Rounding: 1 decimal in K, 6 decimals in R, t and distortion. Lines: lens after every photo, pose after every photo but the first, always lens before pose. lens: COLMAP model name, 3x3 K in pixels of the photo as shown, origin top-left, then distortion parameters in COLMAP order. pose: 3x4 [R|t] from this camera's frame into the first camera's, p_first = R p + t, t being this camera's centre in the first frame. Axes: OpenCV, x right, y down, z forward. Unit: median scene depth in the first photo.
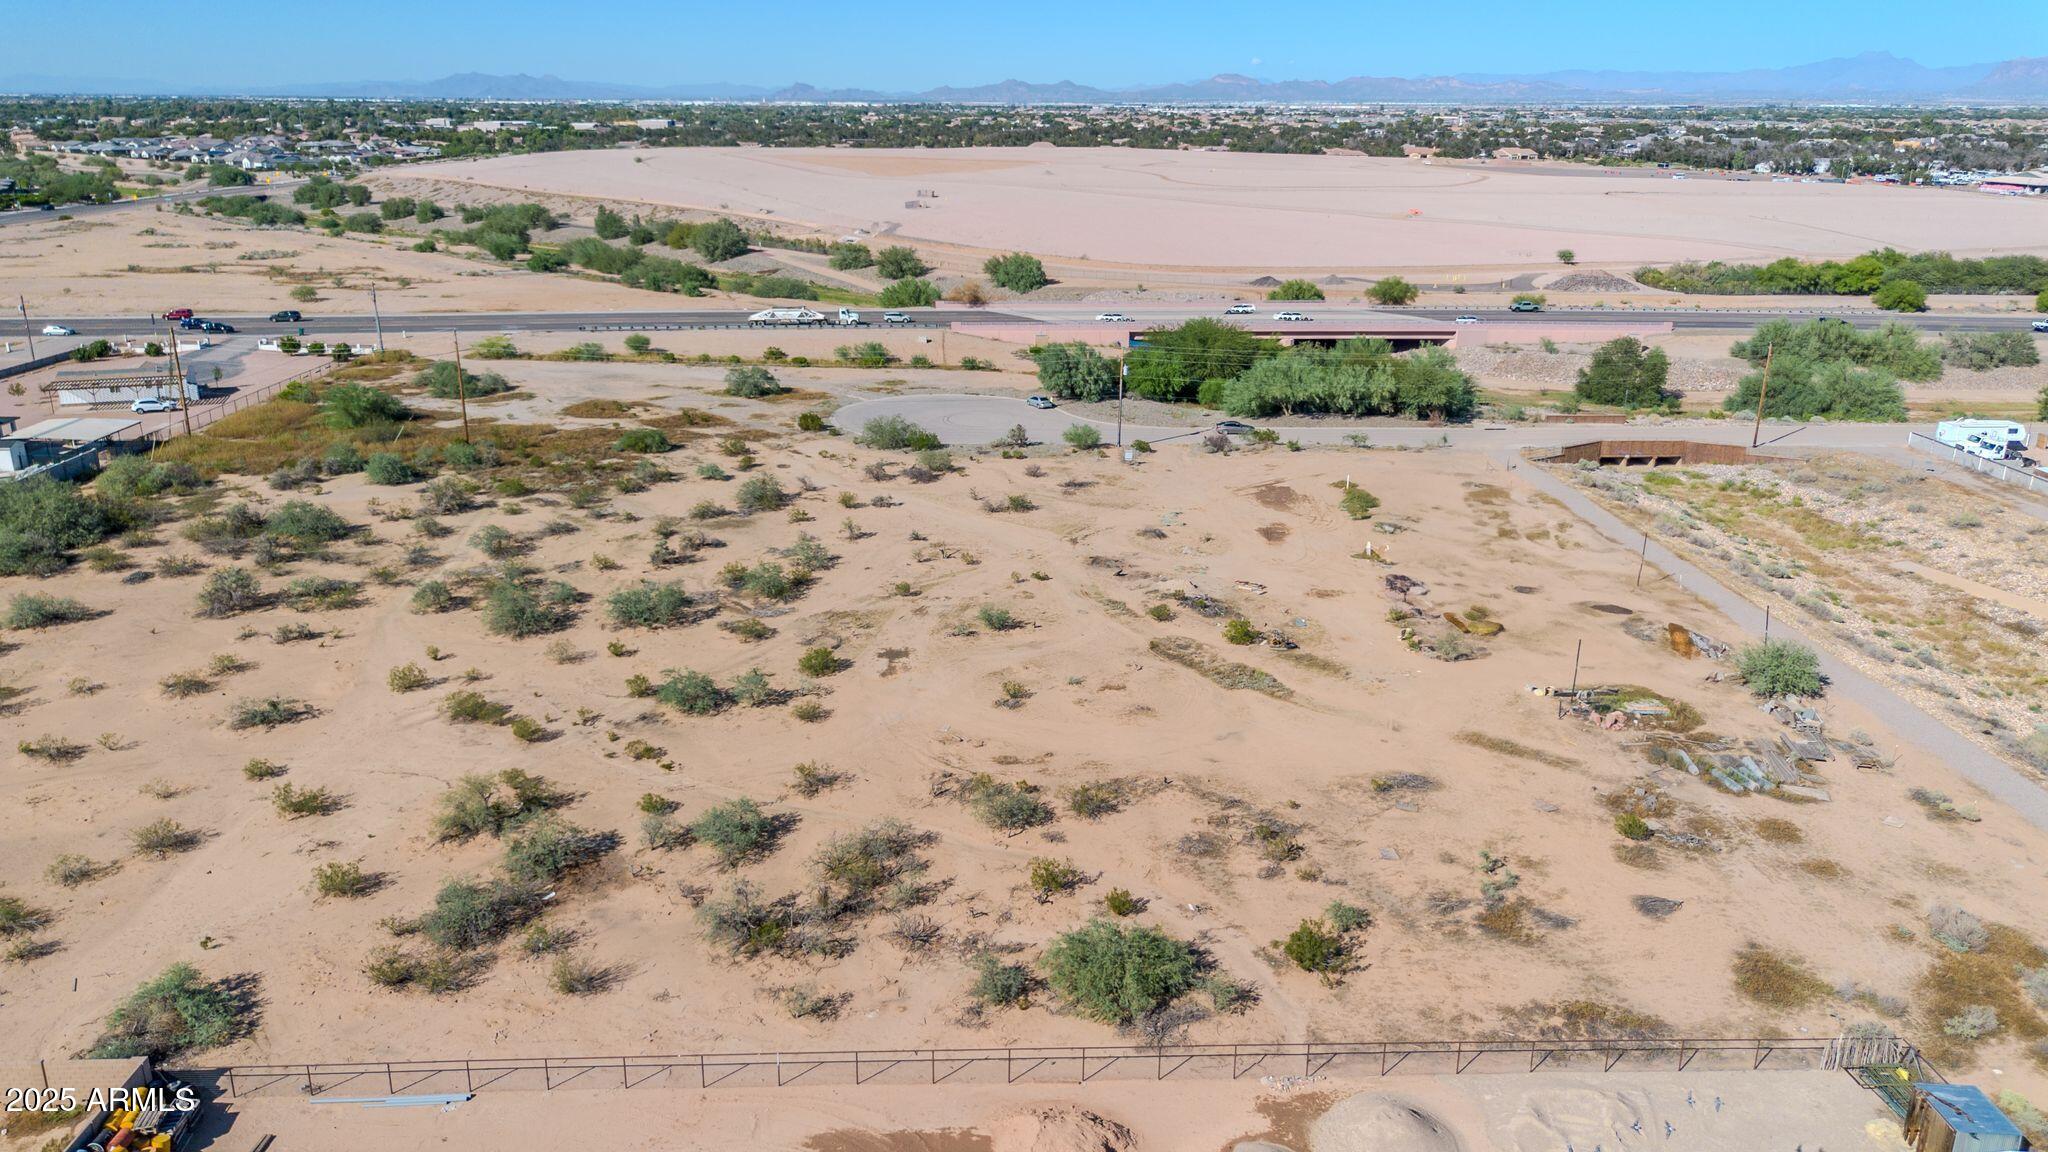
lens RADIAL K [[1458.8, 0, 1026.2], [0, 1458.8, 566.6], [0, 0, 1]] dist [0.058664, -0.055028]
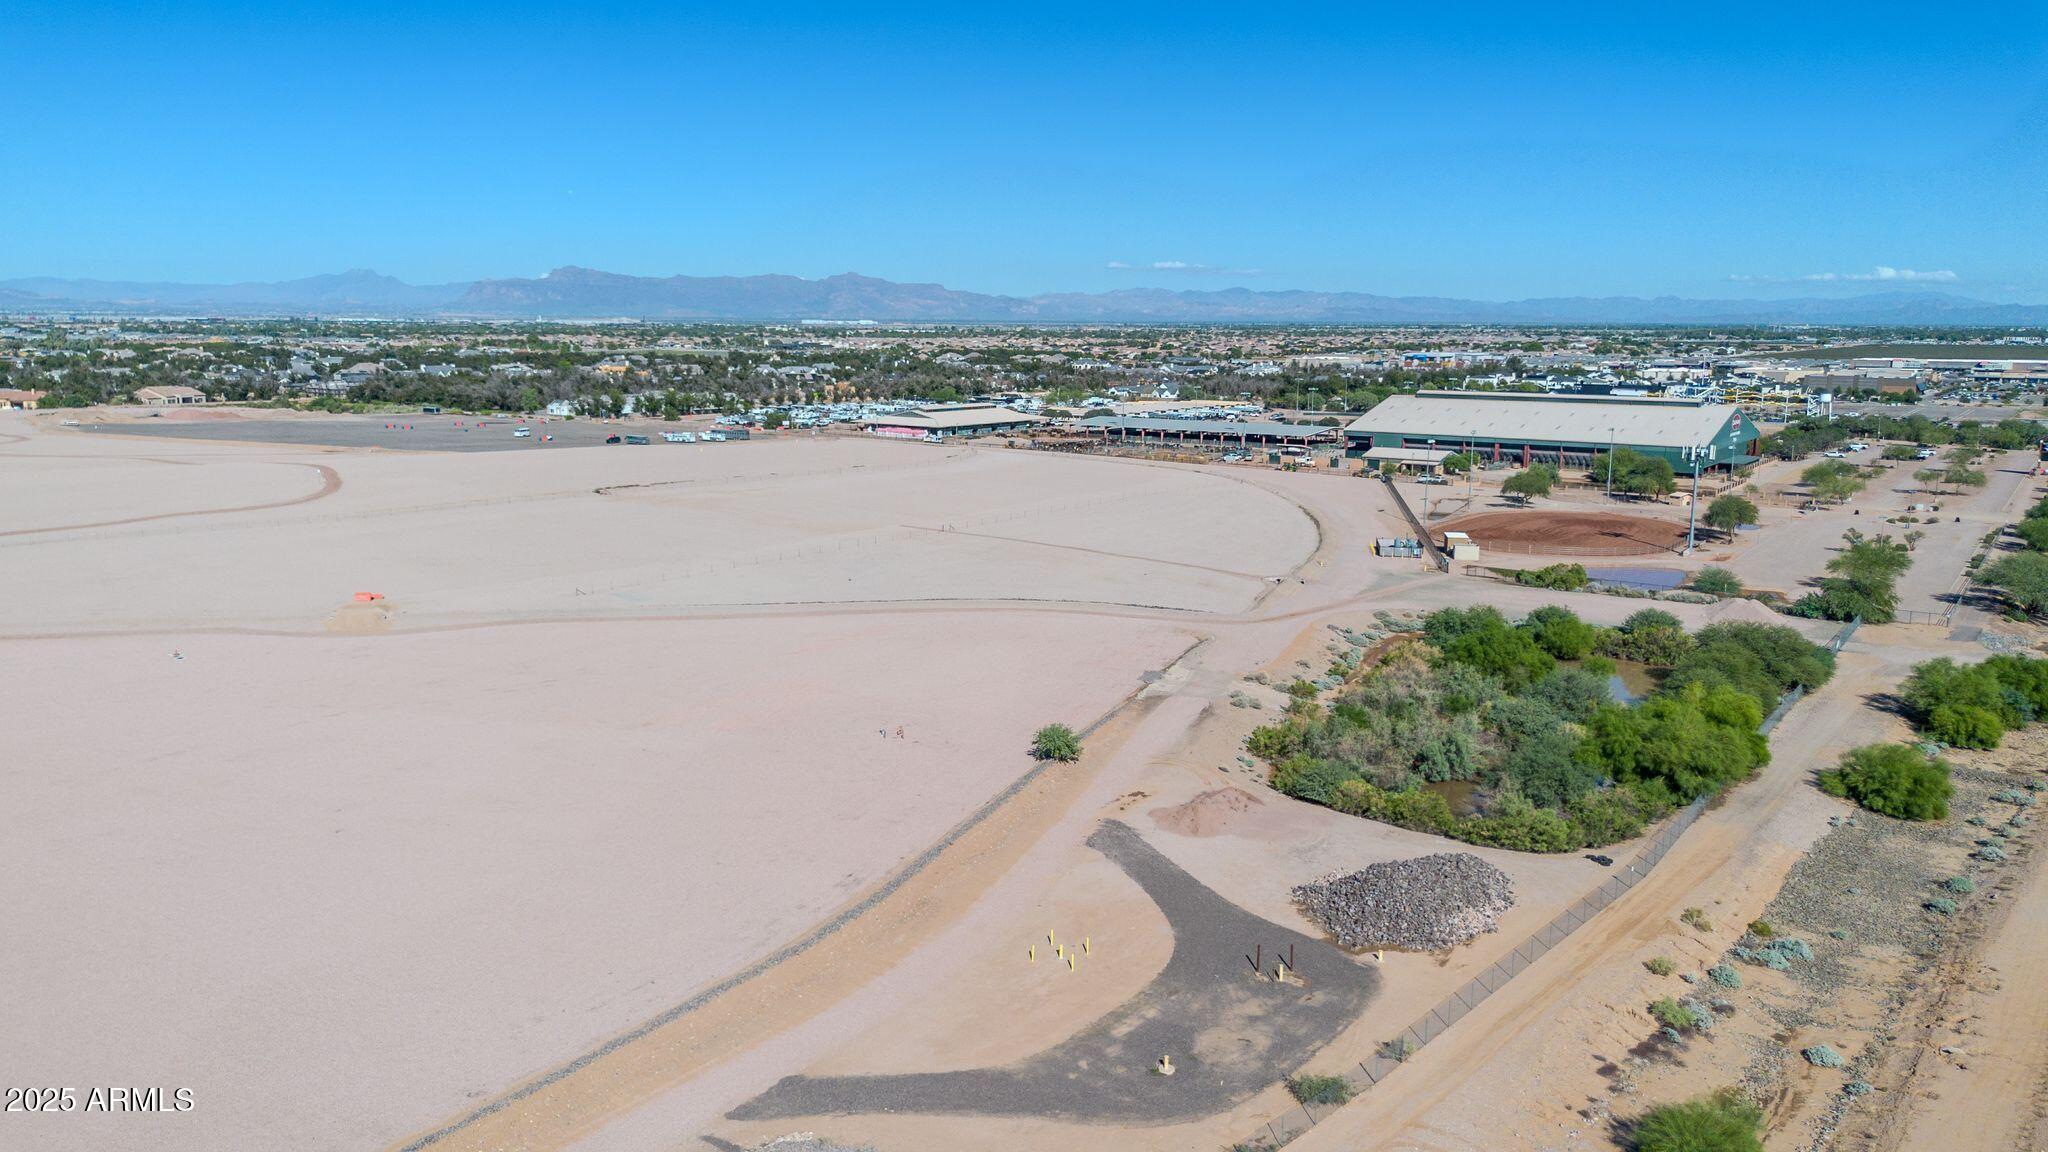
lens RADIAL K [[1482.3, 0, 1024.0], [0, 1482.3, 576.0], [0, 0, 1]] dist [0.069250, -0.072636]
pose [[0.615792, -0.135519, 0.776166, 0.066453], [0.236463, 0.971474, -0.017984, -0.275555], [-0.751588, 0.194609, 0.630272, 0.825172]]
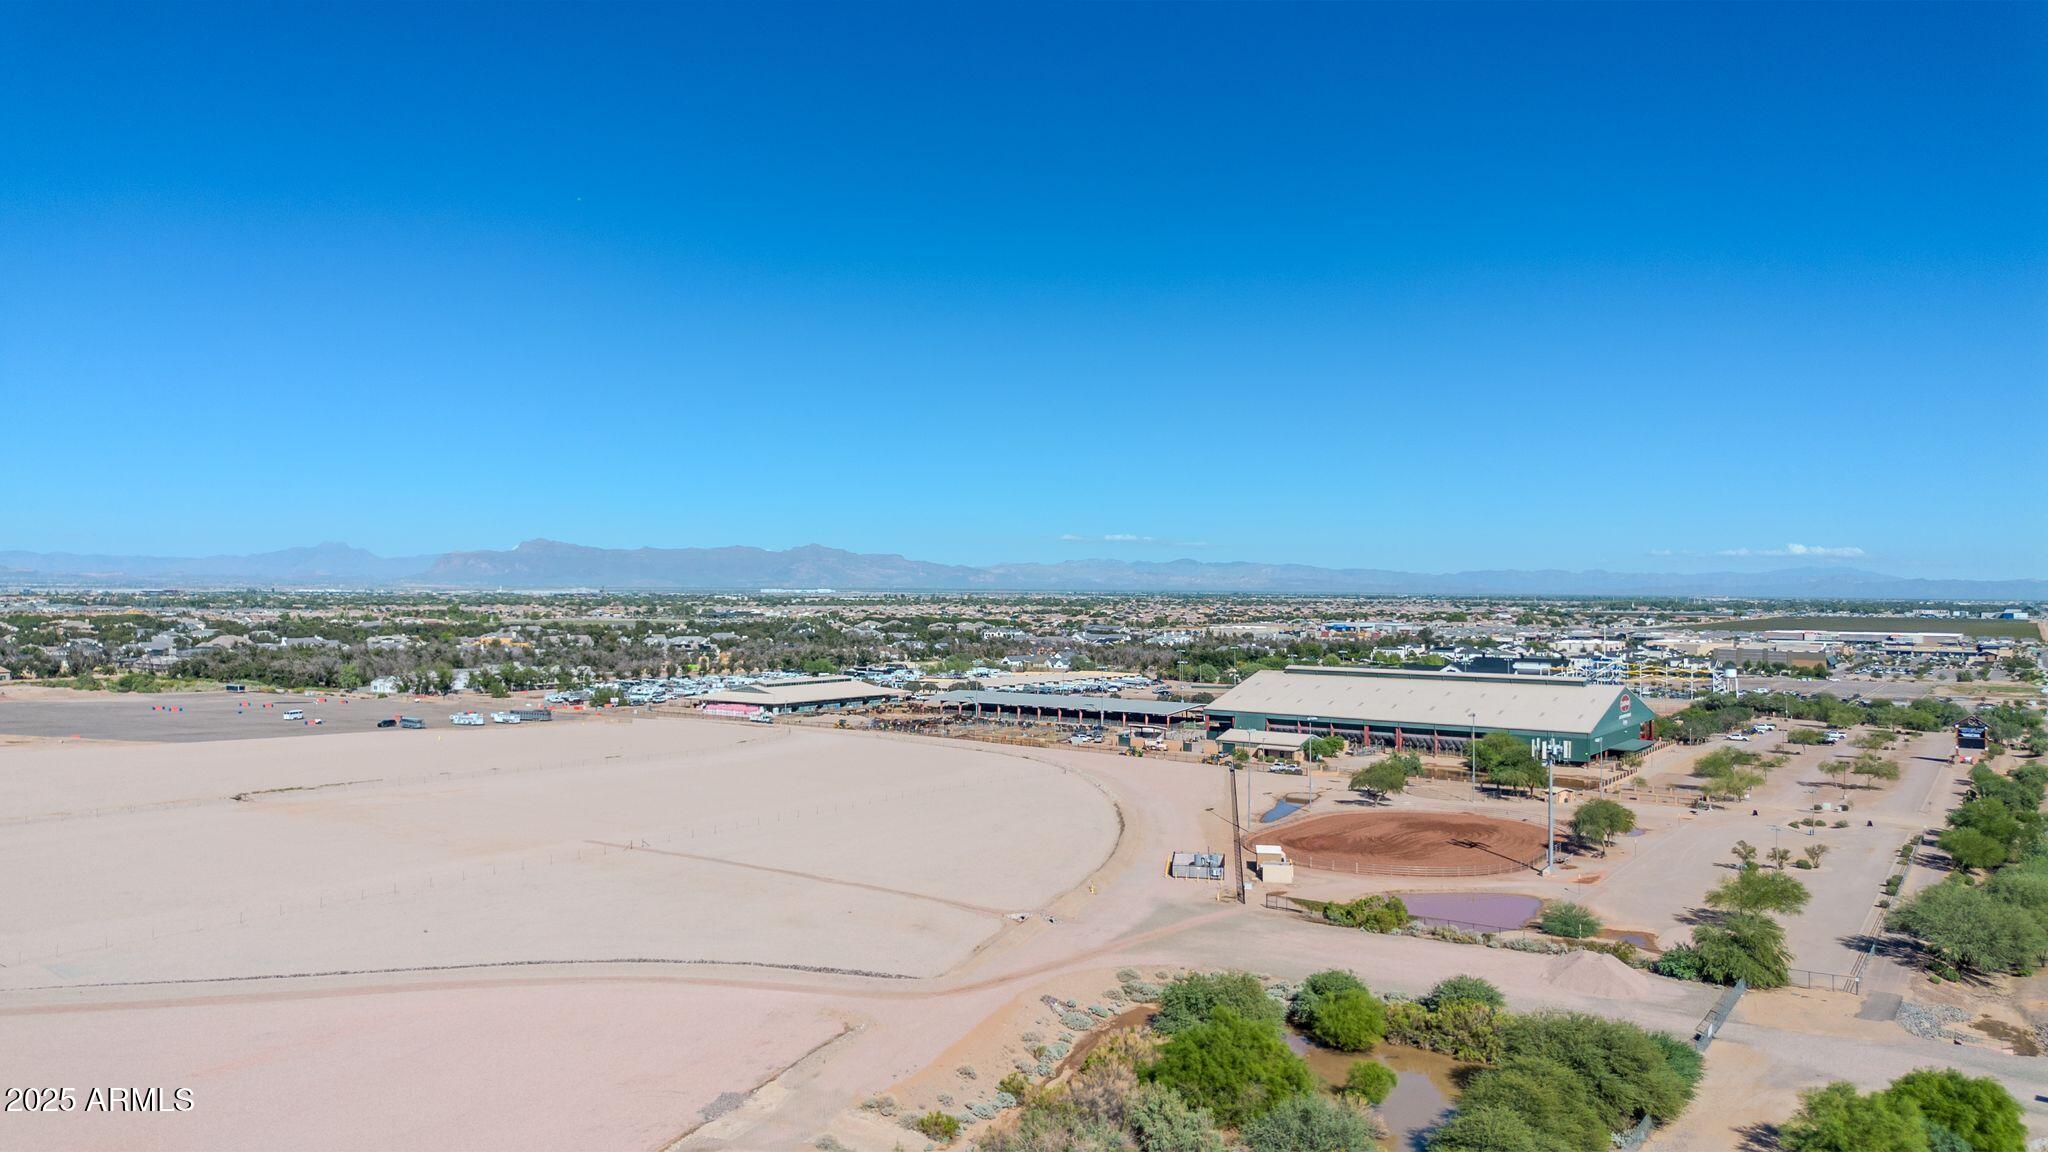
lens RADIAL K [[1458.8, 0, 1026.2], [0, 1458.8, 566.6], [0, 0, 1]] dist [0.058664, -0.055028]
pose [[0.591789, 0.011171, 0.806015, 0.261020], [0.241080, 0.951686, -0.190195, -0.278190], [-0.769198, 0.306869, 0.560505, 0.834342]]
